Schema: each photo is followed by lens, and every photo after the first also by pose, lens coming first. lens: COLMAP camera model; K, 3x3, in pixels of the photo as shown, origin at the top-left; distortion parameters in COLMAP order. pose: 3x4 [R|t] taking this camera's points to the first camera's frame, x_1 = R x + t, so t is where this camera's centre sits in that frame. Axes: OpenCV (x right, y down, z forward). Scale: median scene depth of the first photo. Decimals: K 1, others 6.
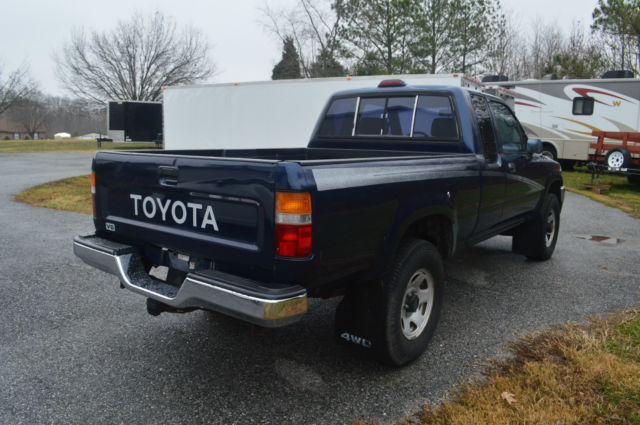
lens RADIAL K [[495.8, 0, 333.7], [0, 495.8, 213.0], [0, 0, 1]] dist [-0.086179, 0.018295]
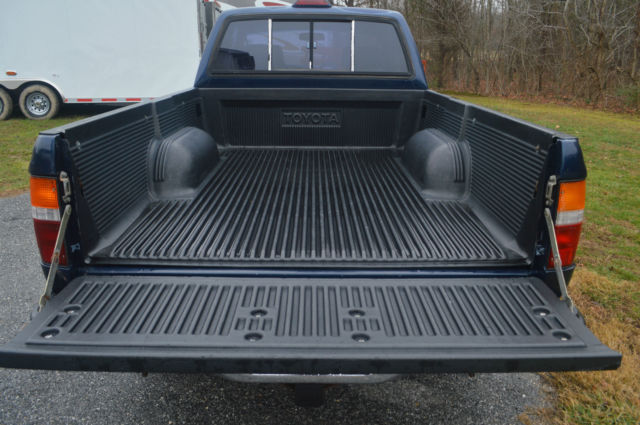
lens RADIAL K [[495.8, 0, 322.8], [0, 495.8, 209.4], [0, 0, 1]] dist [-0.086179, 0.018295]
pose [[0.799699, -0.189016, 0.569872, -0.578460], [0.094830, 0.977003, 0.190980, -0.125578], [-0.592865, -0.098685, 0.799232, 0.472907]]
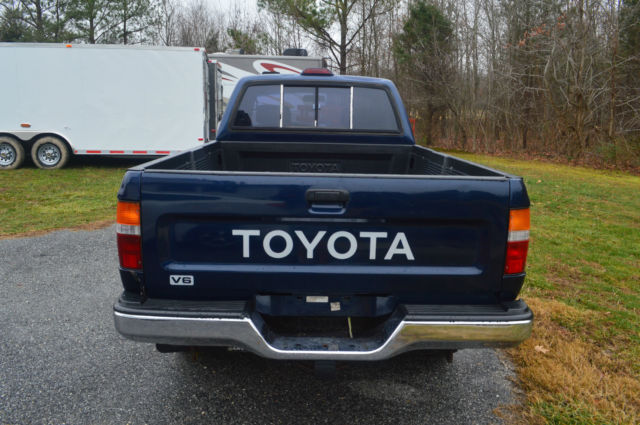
lens RADIAL K [[495.8, 0, 323.5], [0, 495.8, 211.5], [0, 0, 1]] dist [-0.086179, 0.018295]
pose [[0.789375, -0.120374, 0.601995, -0.720044], [0.084942, 0.992572, 0.087092, -0.113133], [-0.608007, -0.017614, 0.793736, 0.338242]]
